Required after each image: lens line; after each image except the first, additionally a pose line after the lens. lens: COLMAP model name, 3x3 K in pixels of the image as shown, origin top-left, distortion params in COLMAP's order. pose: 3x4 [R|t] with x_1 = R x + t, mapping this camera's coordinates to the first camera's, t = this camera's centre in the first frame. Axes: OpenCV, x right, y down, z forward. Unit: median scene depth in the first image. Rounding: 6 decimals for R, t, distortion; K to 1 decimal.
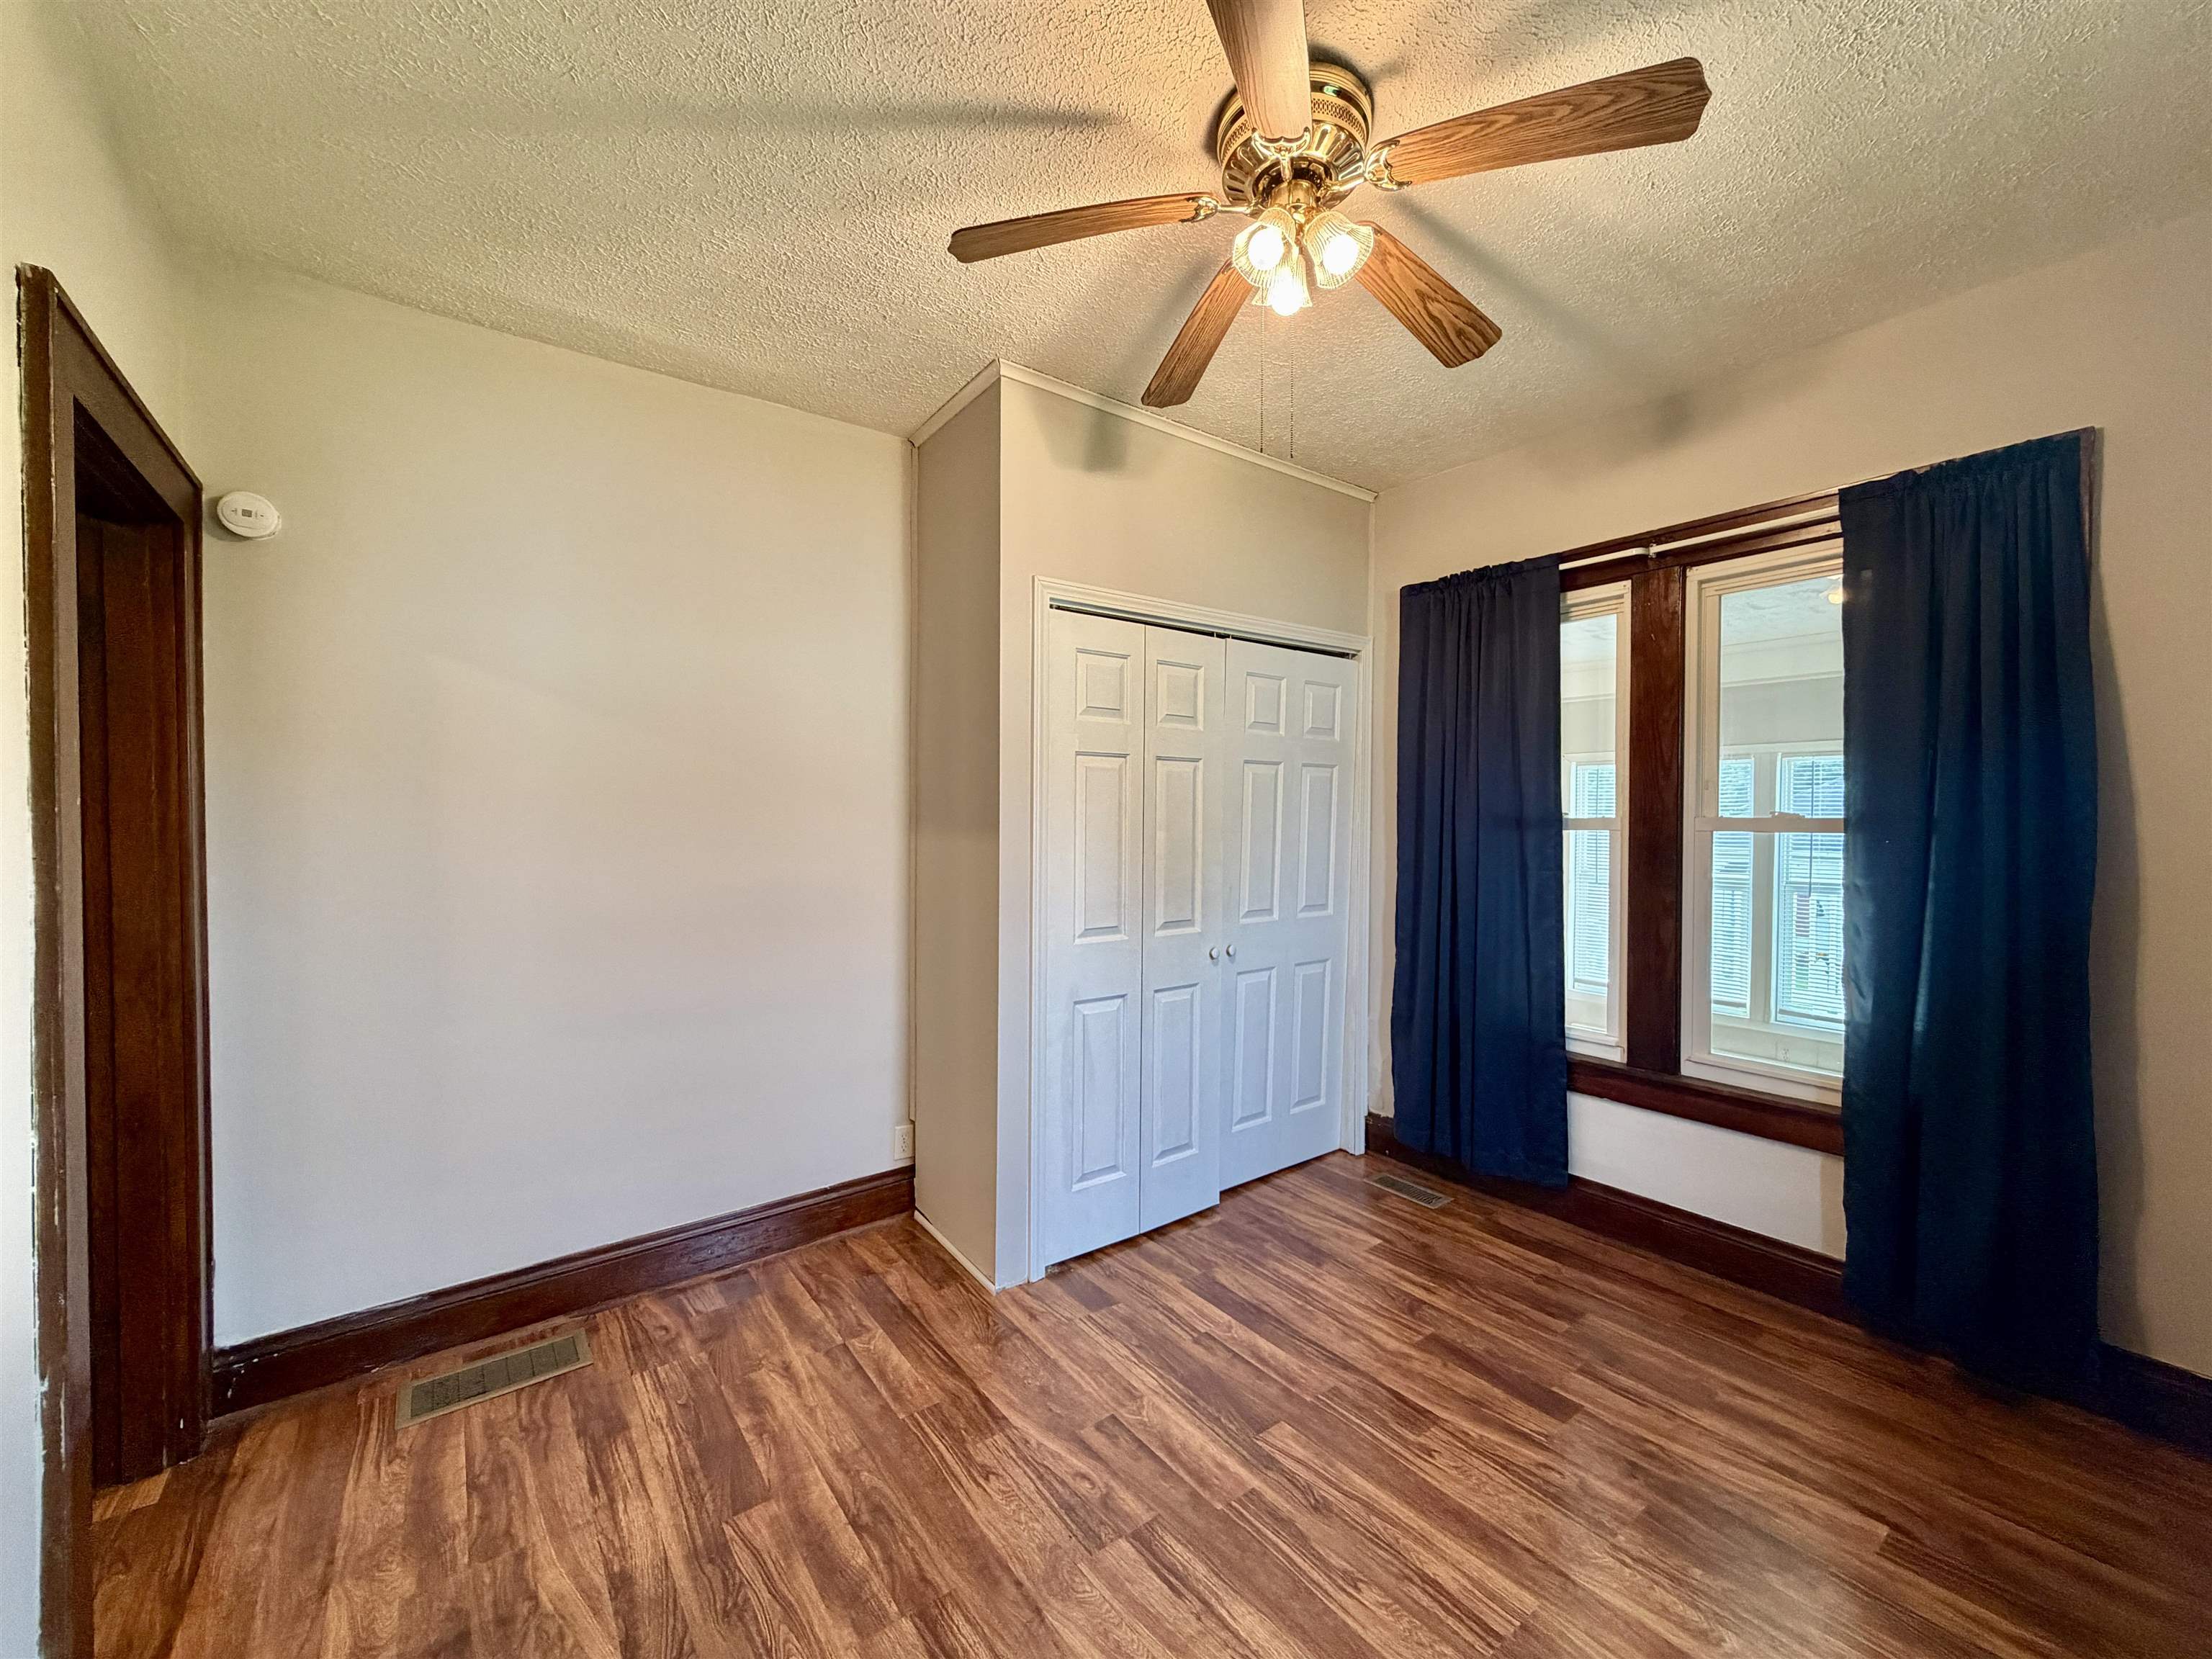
lens RADIAL K [[896.8, 0, 1109.0], [0, 896.8, 826.6], [0, 0, 1]] dist [0.000437, -0.000161]
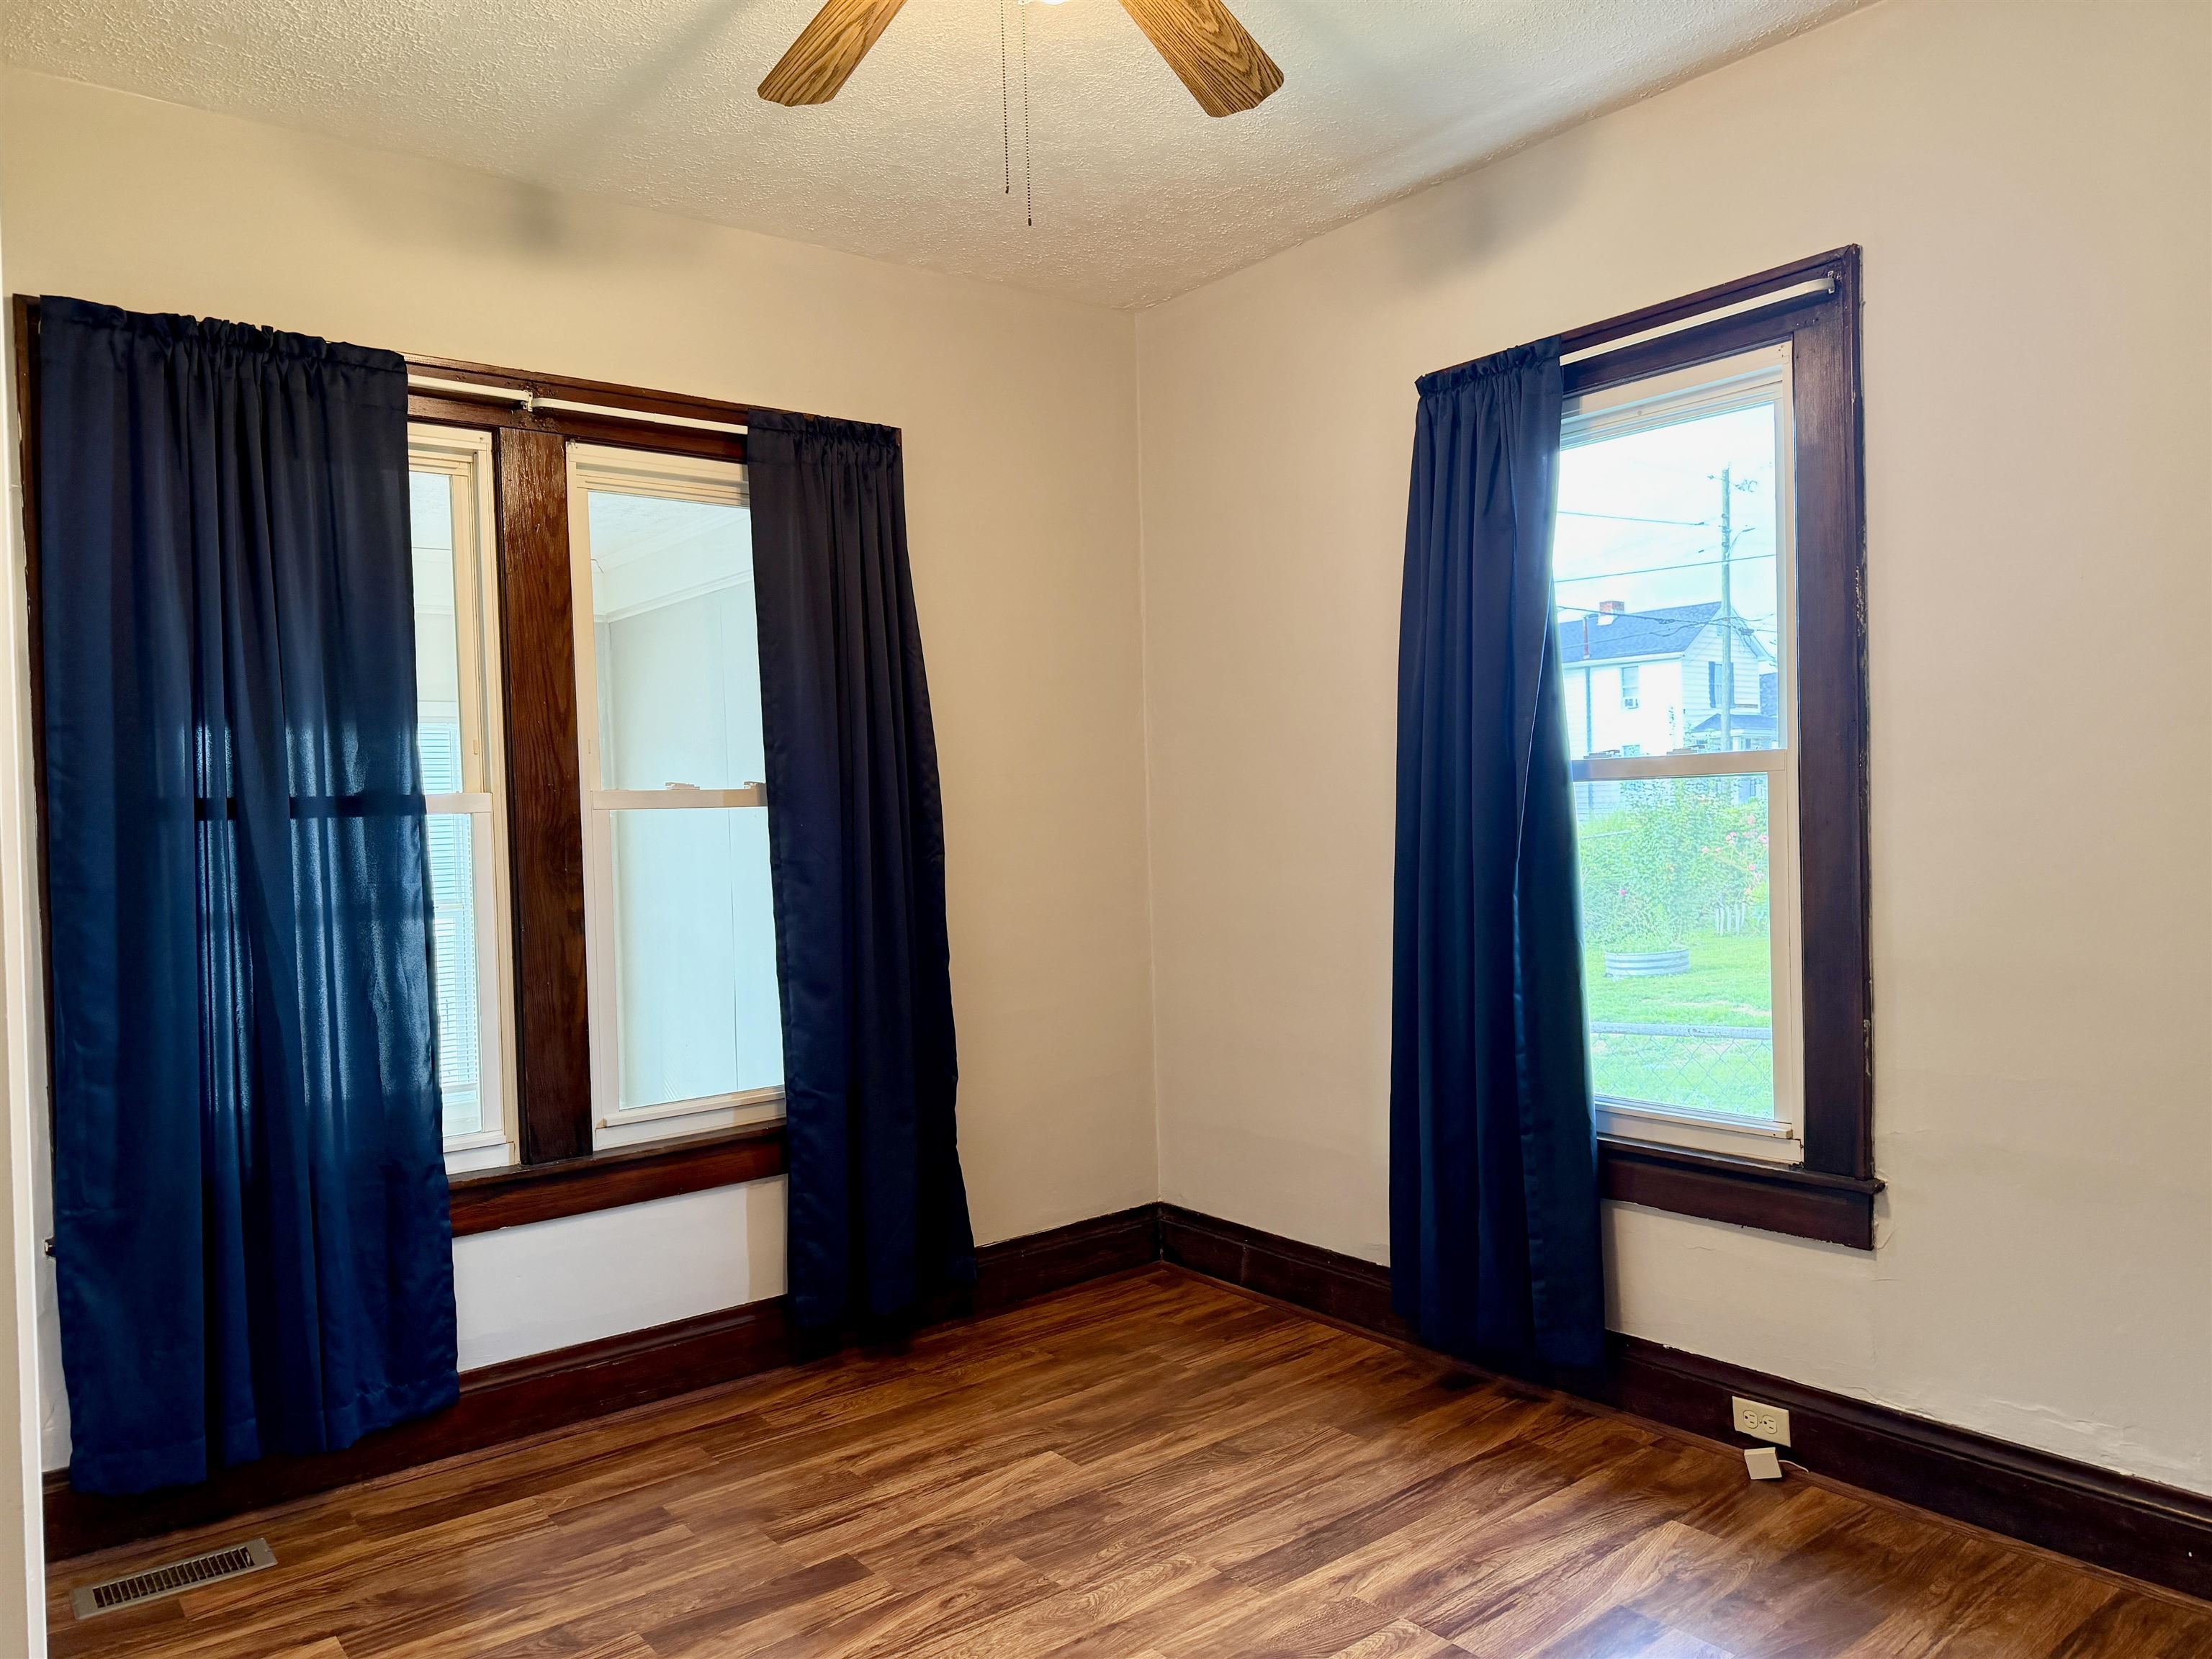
lens RADIAL K [[1562.4, 0, 1116.5], [0, 1562.4, 827.1], [0, 0, 1]] dist [0.000908, -0.004386]
pose [[-0.034368, -0.011151, 0.999347, -0.735731], [0.045317, 0.998892, 0.012705, 0.026995], [-0.998381, 0.045724, -0.033825, 0.739248]]
